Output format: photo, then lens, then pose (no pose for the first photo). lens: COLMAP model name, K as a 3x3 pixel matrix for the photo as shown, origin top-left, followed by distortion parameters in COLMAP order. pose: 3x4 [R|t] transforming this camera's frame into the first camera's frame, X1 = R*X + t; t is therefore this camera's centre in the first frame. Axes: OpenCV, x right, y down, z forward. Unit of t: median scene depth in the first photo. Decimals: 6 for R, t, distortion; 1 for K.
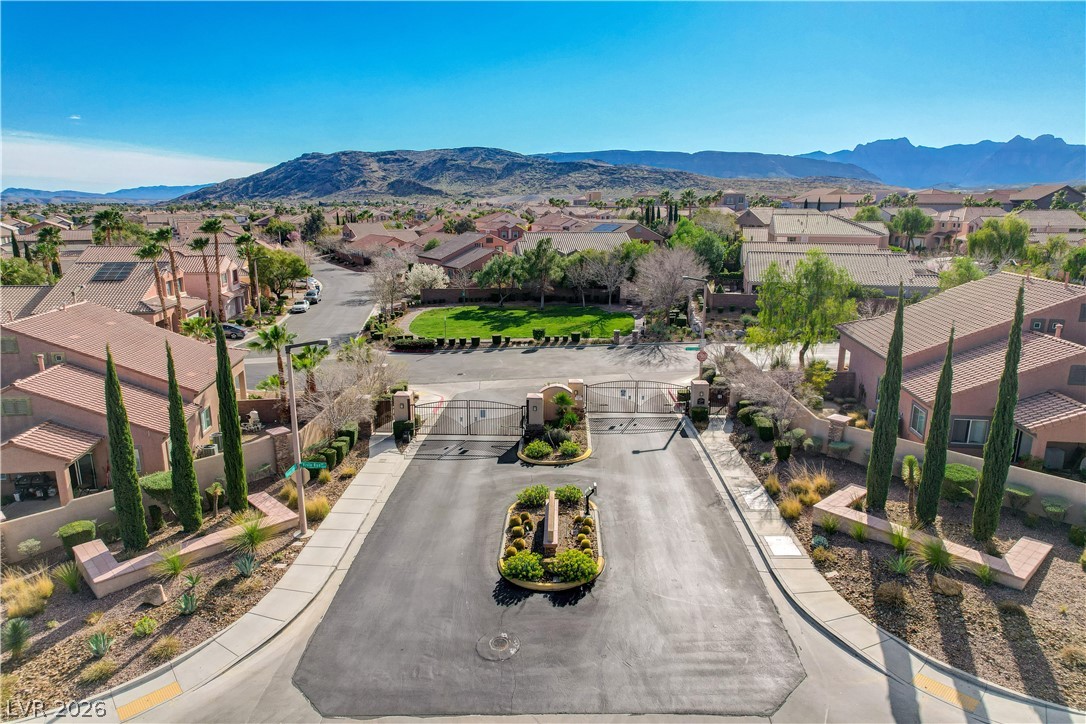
lens RADIAL K [[685.2, 0, 545.0], [0, 685.2, 359.5], [0, 0, 1]] dist [-0.053521, 0.060232]
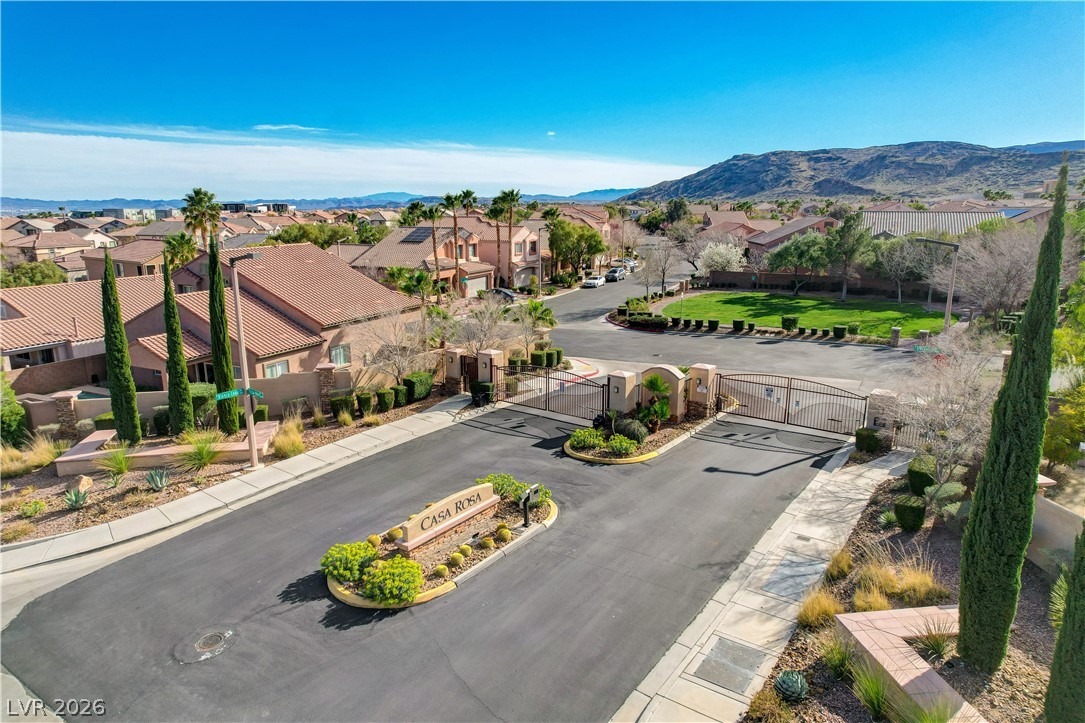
lens RADIAL K [[684.6, 0, 544.5], [0, 684.6, 359.0], [0, 0, 1]] dist [-0.053521, 0.060232]
pose [[0.826716, 0.120343, -0.549599, 0.166865], [-0.122155, 0.991947, 0.033455, 0.010703], [0.549199, 0.039478, 0.834759, 0.155416]]
